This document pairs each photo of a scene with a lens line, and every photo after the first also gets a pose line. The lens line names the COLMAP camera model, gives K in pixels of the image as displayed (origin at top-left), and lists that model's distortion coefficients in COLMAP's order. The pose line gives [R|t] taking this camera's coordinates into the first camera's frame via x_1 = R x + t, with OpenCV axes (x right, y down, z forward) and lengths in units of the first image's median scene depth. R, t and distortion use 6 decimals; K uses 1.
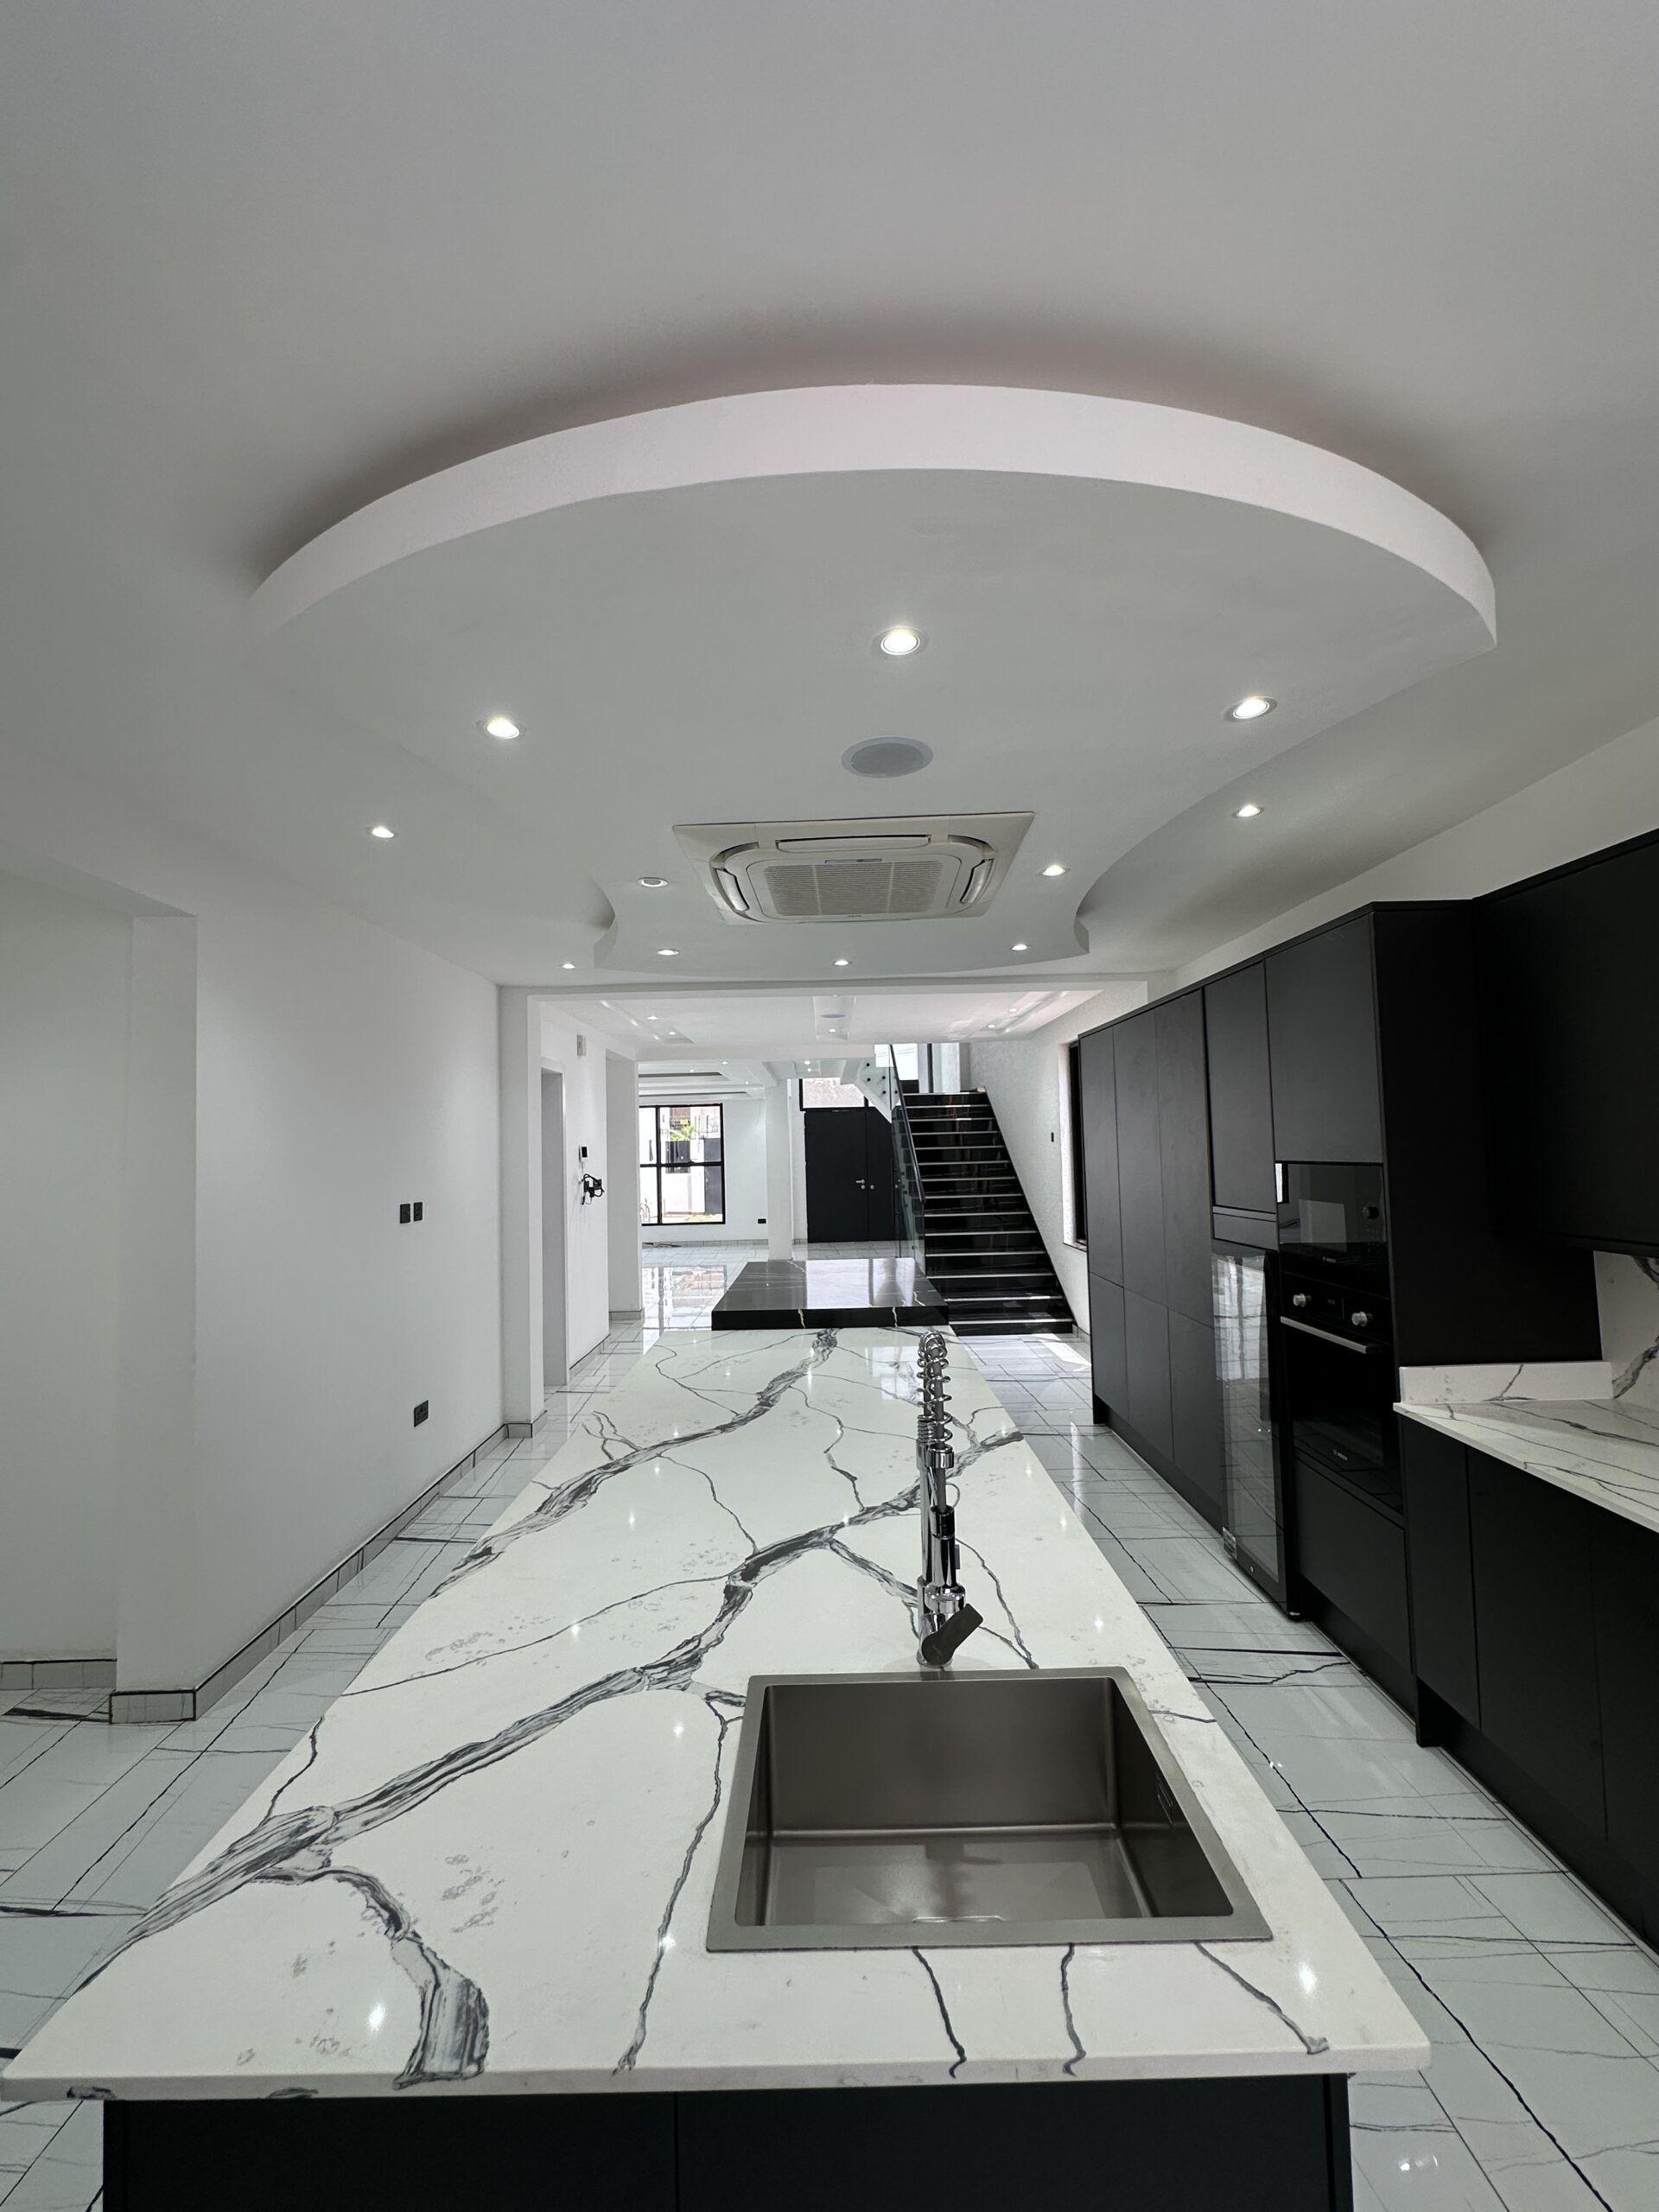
lens RADIAL K [[891.5, 0, 824.9], [0, 891.5, 1105.6], [0, 0, 1]] dist [-0.003193, 0.000310]
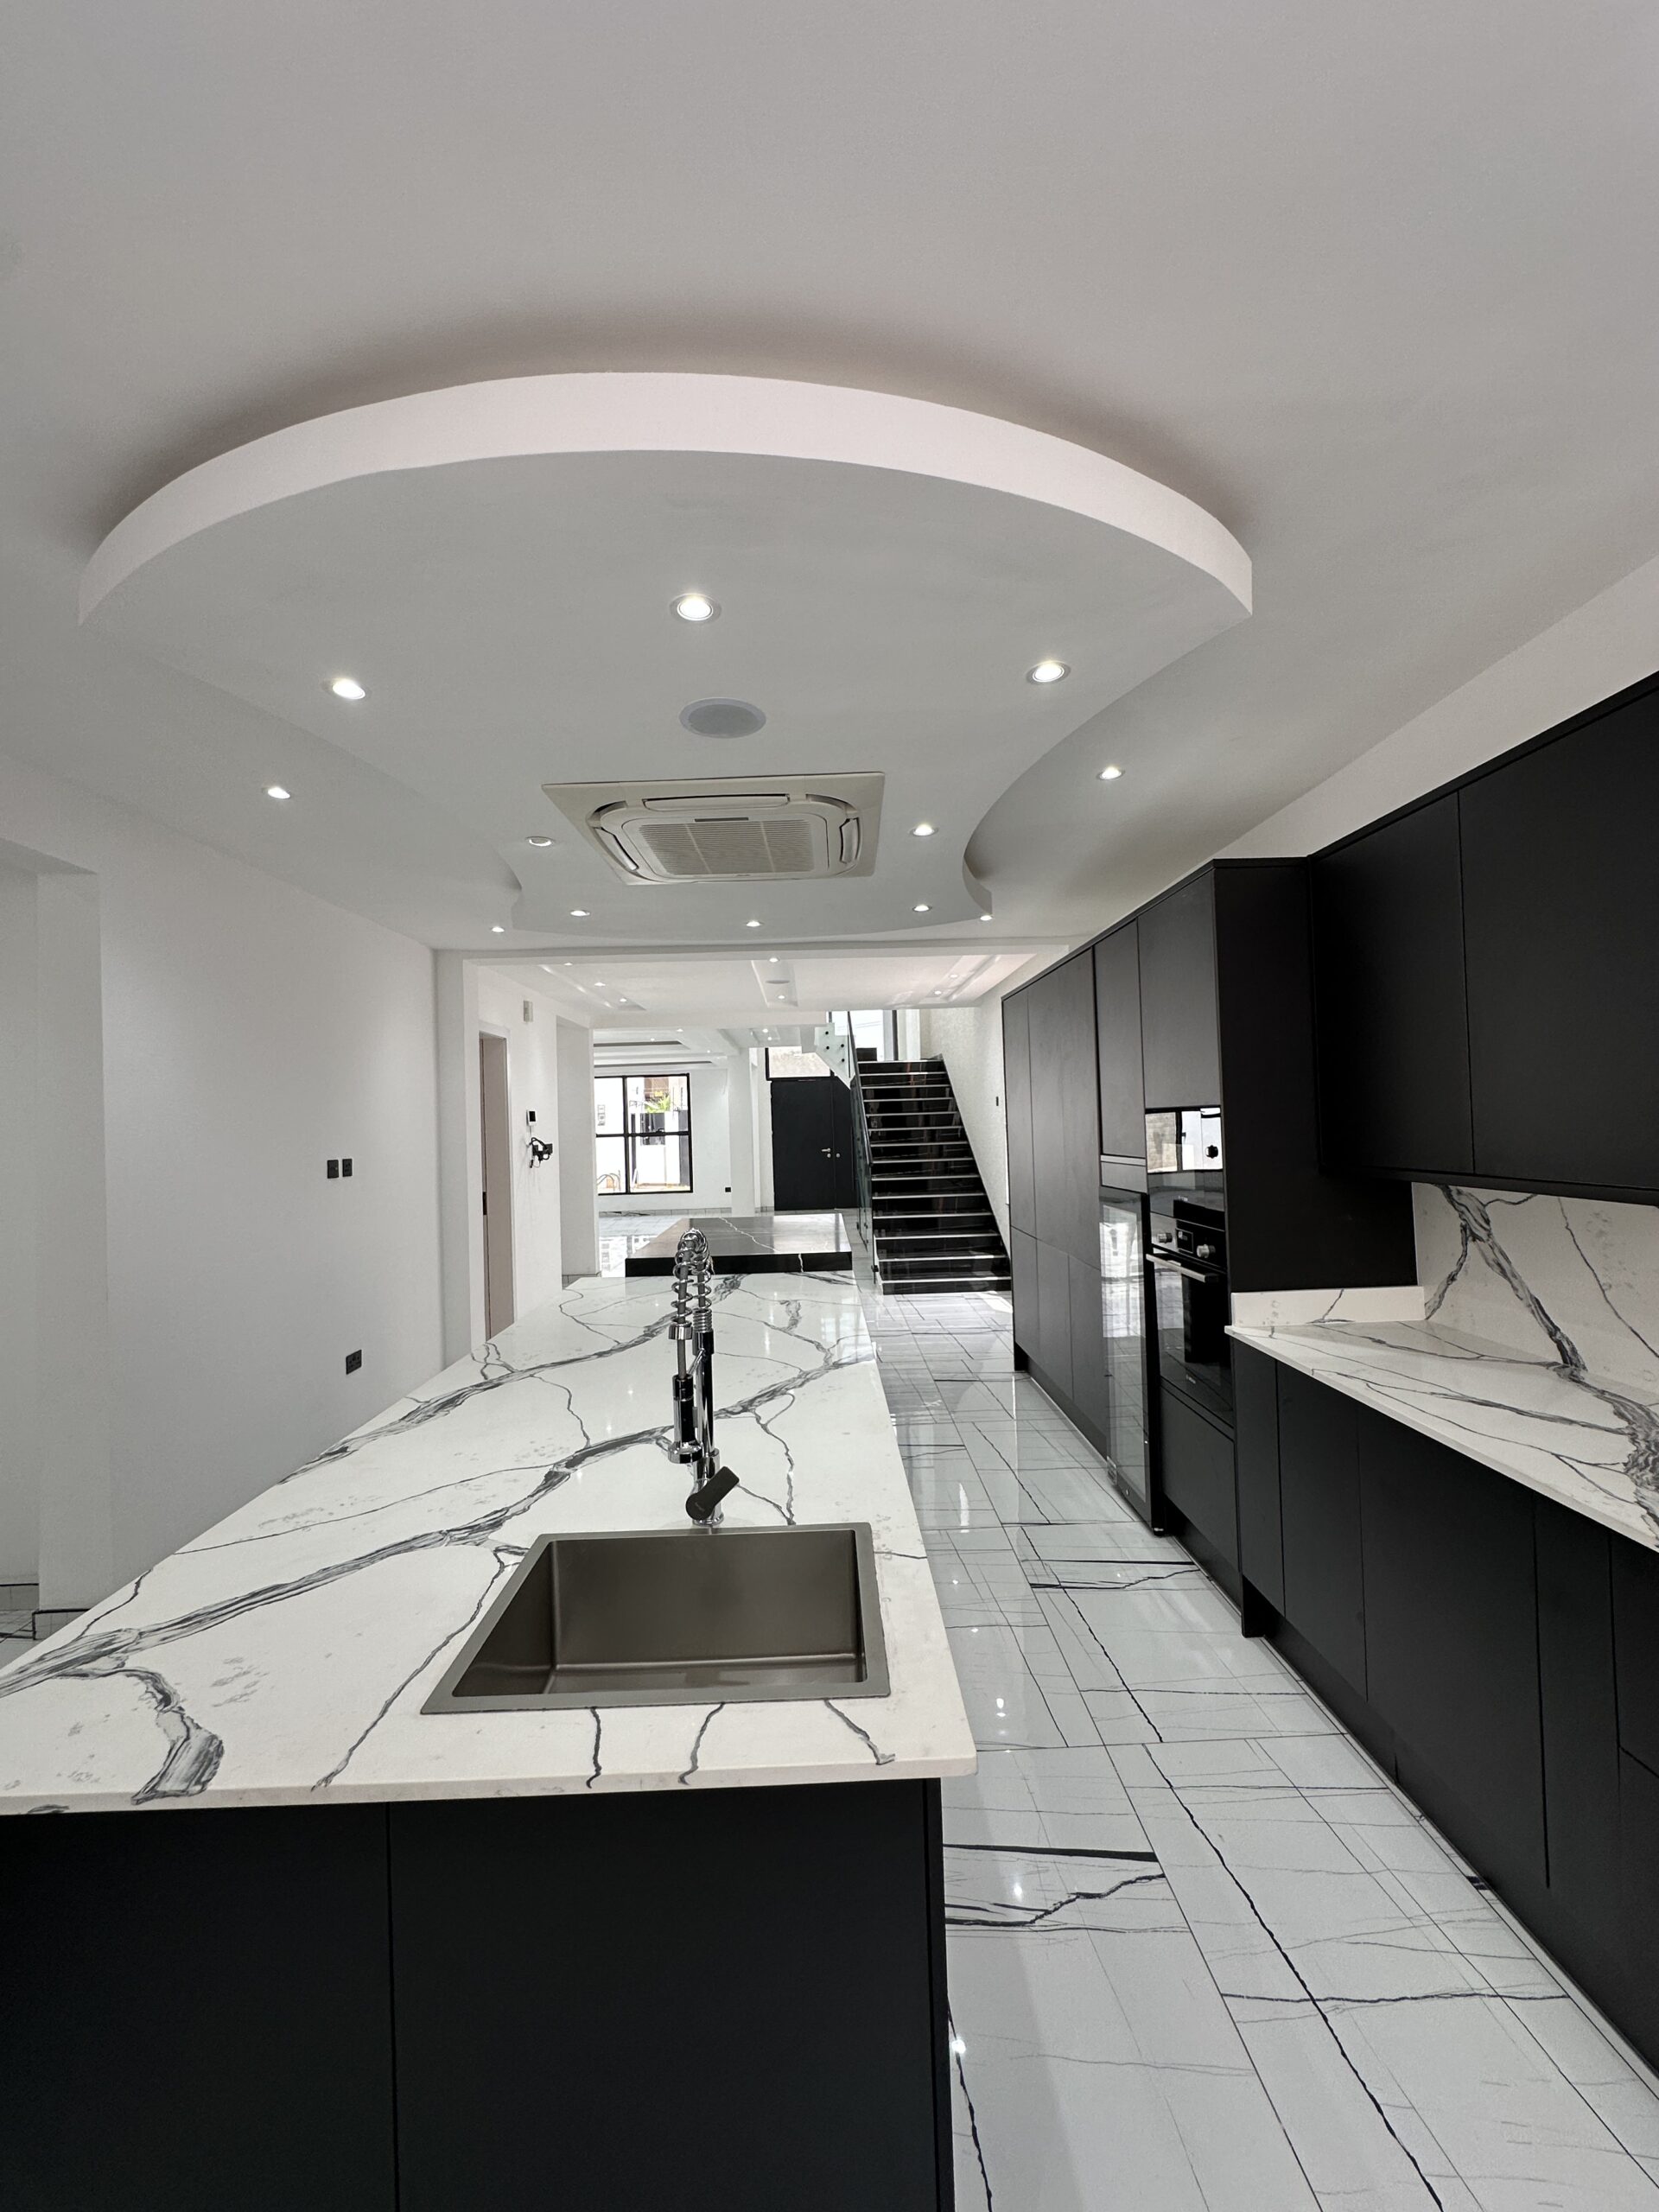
lens RADIAL K [[891.5, 0, 824.7], [0, 891.5, 1105.4], [0, 0, 1]] dist [-0.003193, 0.000310]
pose [[0.999830, -0.004850, 0.017782, 0.143783], [0.004323, 0.999553, 0.029589, 0.034635], [-0.017918, -0.029507, 0.999404, -0.068167]]
